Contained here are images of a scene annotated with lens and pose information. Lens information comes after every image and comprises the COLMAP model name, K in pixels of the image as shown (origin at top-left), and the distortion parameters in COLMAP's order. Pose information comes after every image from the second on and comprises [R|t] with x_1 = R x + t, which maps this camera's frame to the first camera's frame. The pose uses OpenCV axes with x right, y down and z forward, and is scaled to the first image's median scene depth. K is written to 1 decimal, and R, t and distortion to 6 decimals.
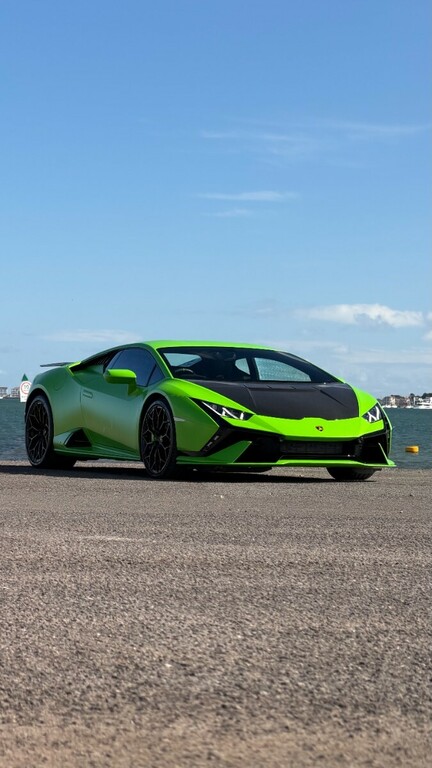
lens RADIAL K [[2430.7, 0, 216.5], [0, 2430.7, 510.1], [0, 0, 1]] dist [1.076644, 0.669868]
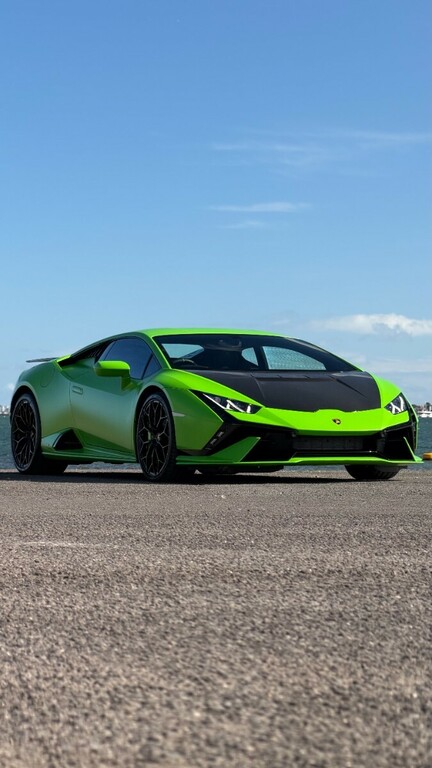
lens RADIAL K [[2430.7, 0, 216.5], [0, 2430.7, 510.1], [0, 0, 1]] dist [1.076644, 0.669868]
pose [[0.999794, -0.018999, -0.007076, 0.004243], [0.018961, 0.999805, -0.005439, 0.002697], [0.007178, 0.005304, 0.999960, 0.113122]]
